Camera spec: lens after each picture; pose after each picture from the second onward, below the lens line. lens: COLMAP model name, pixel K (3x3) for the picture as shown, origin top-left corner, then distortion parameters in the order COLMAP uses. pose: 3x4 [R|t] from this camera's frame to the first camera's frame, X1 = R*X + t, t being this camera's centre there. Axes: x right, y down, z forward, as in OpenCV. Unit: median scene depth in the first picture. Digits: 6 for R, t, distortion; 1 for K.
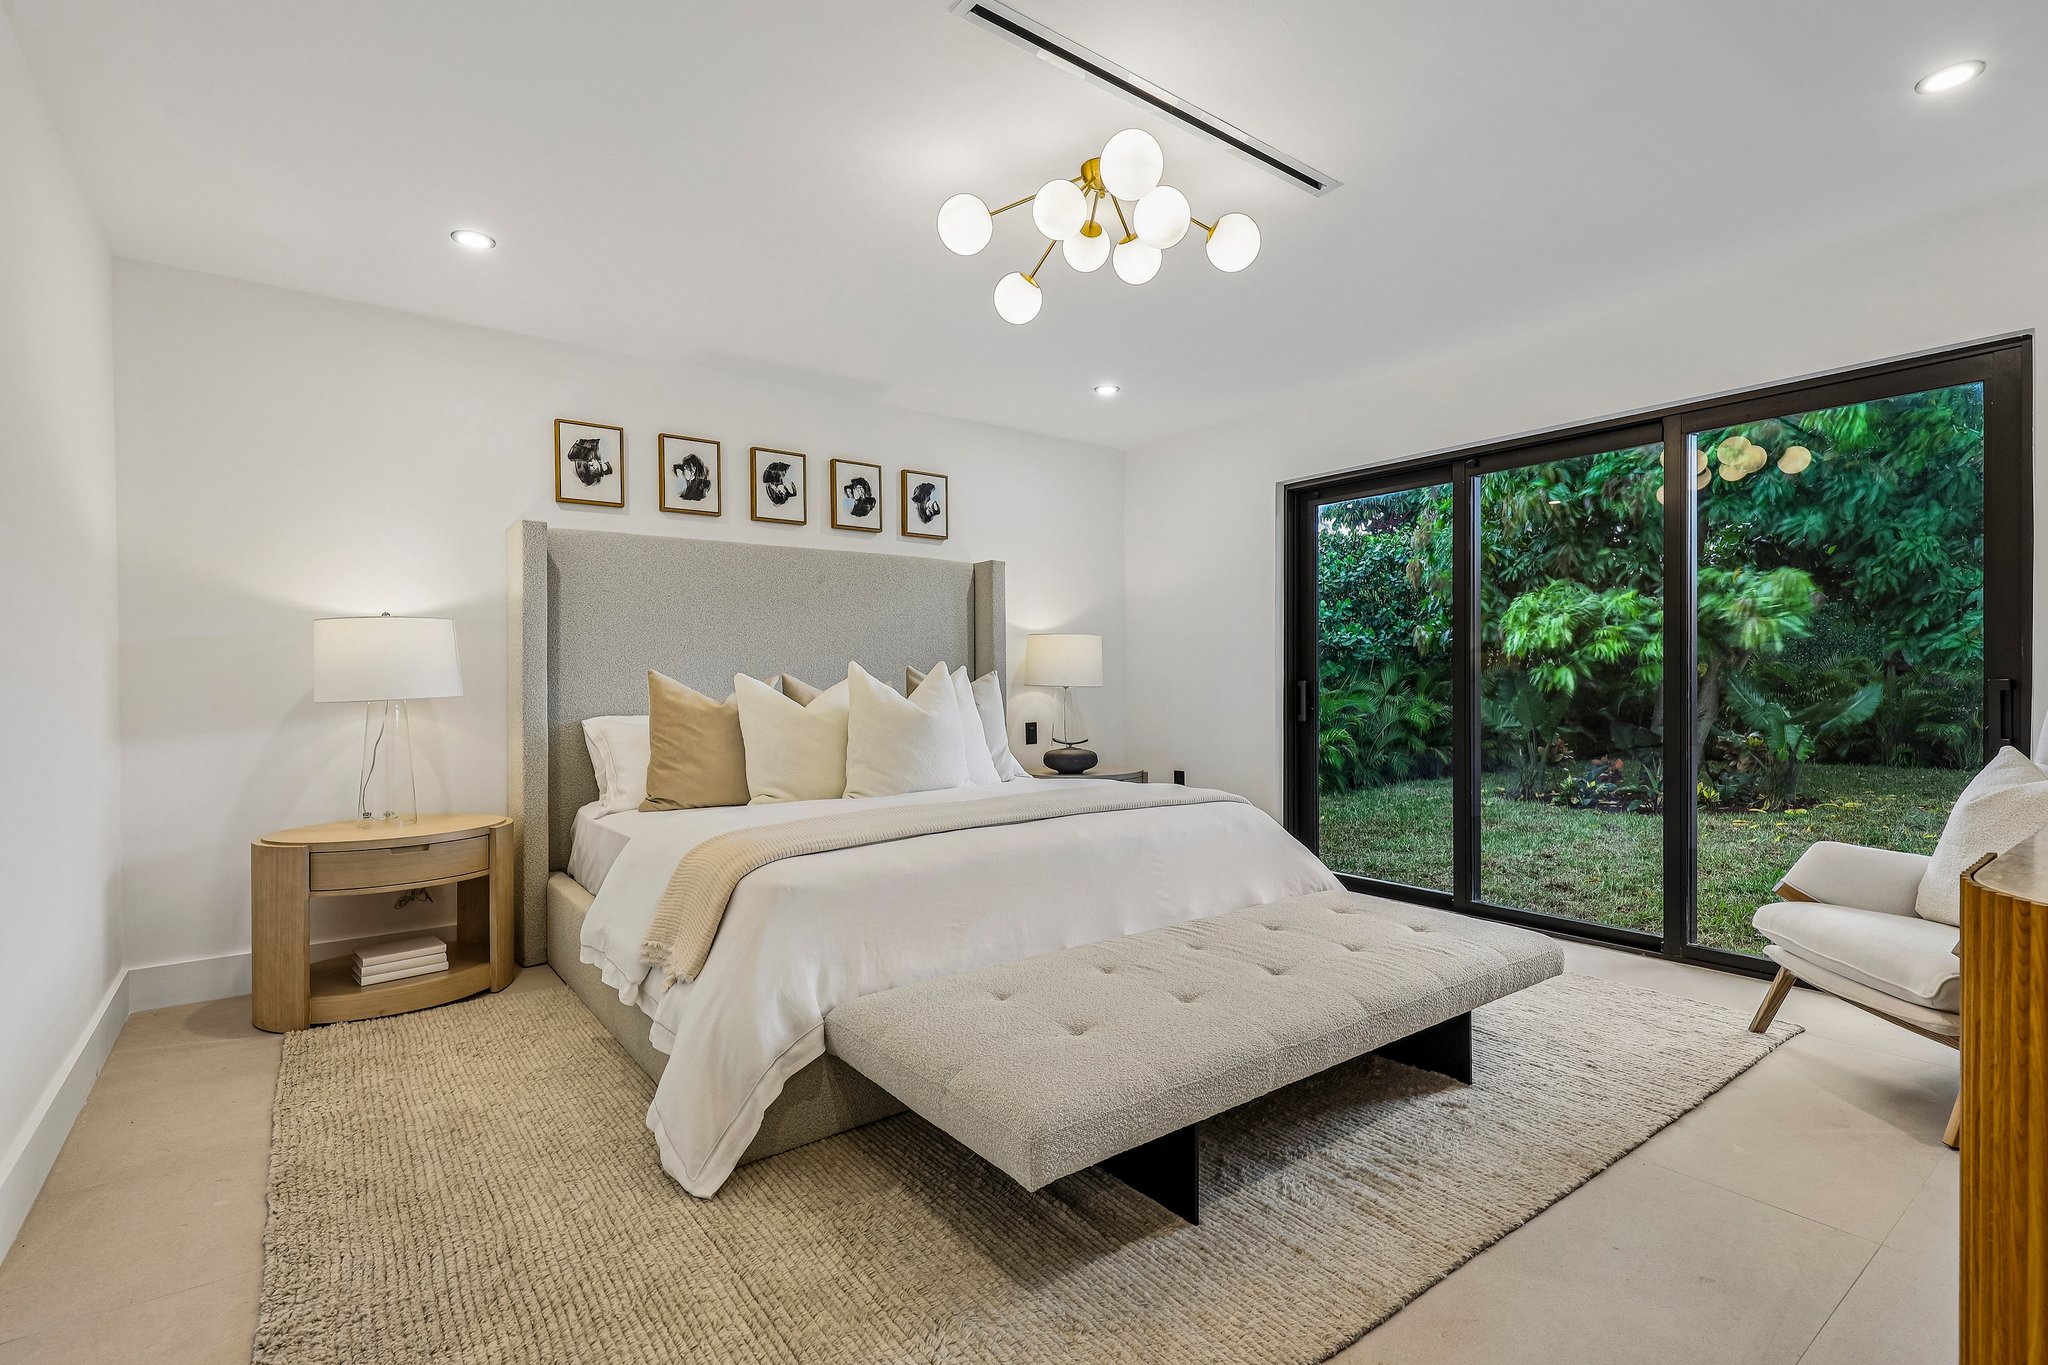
lens RADIAL K [[971.9, 0, 1036.4], [0, 971.9, 682.0], [0, 0, 1]] dist [0.000593, 0.000304]
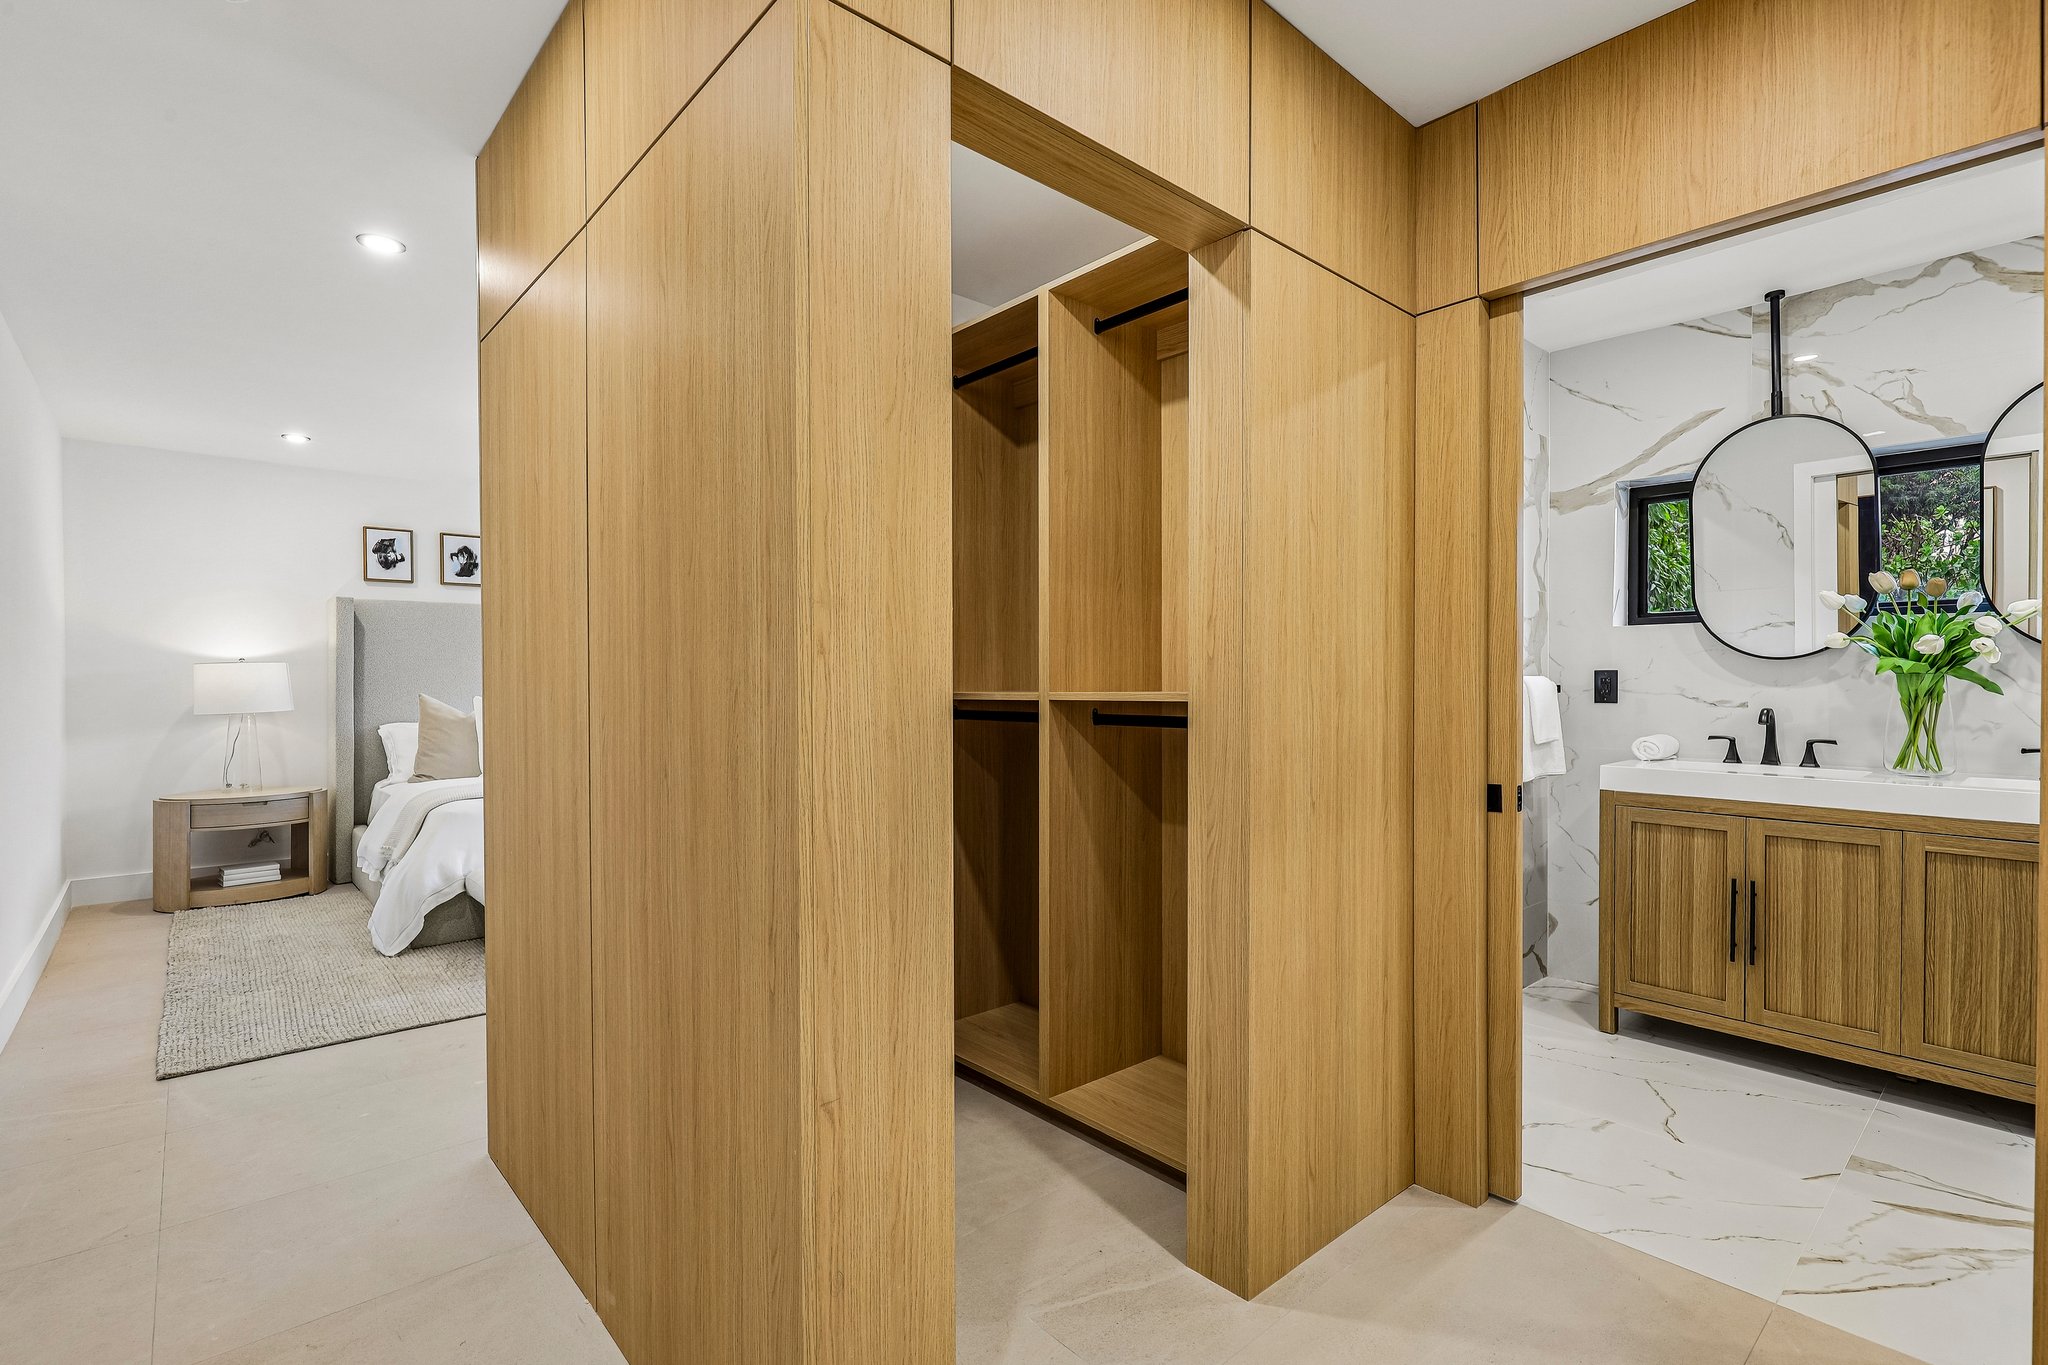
lens RADIAL K [[971.9, 0, 1026.5], [0, 971.9, 682.7], [0, 0, 1]] dist [0.000593, 0.000304]
pose [[0.997672, 0.003605, 0.068096, 0.475269], [-0.003460, 0.999992, -0.002238, -0.030021], [-0.068103, 0.001997, 0.997676, -0.636910]]
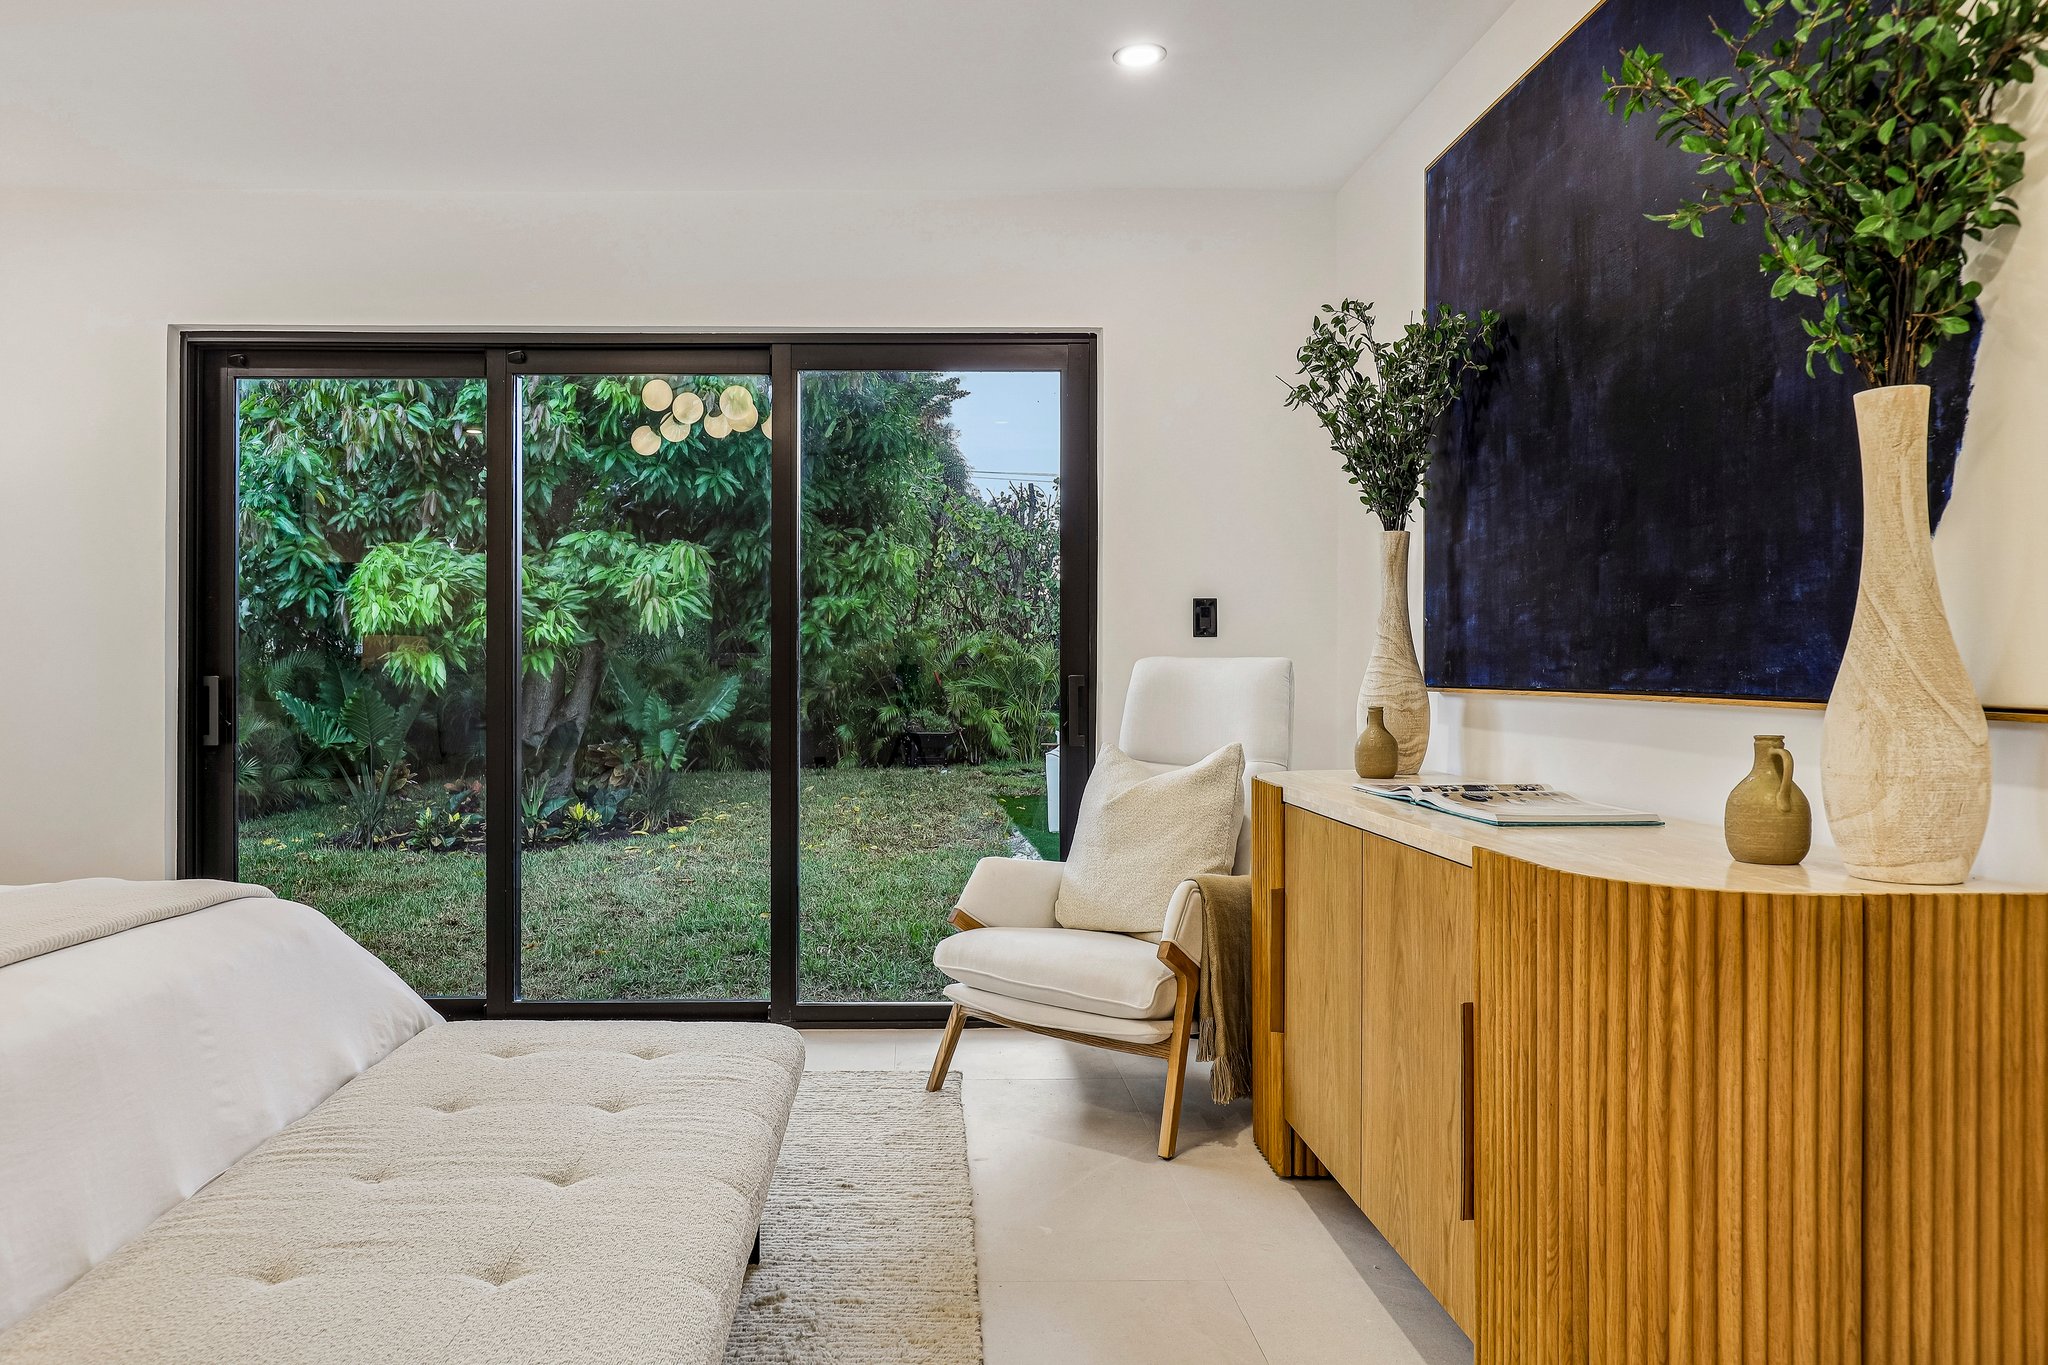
lens RADIAL K [[1398.6, 0, 1017.3], [0, 1398.6, 668.3], [0, 0, 1]] dist [-0.000434, -0.002976]
pose [[0.592755, 0.005539, 0.805364, -0.178002], [0.000161, 0.999976, -0.006996, 0.000358], [-0.805383, 0.004277, 0.592739, 0.194557]]
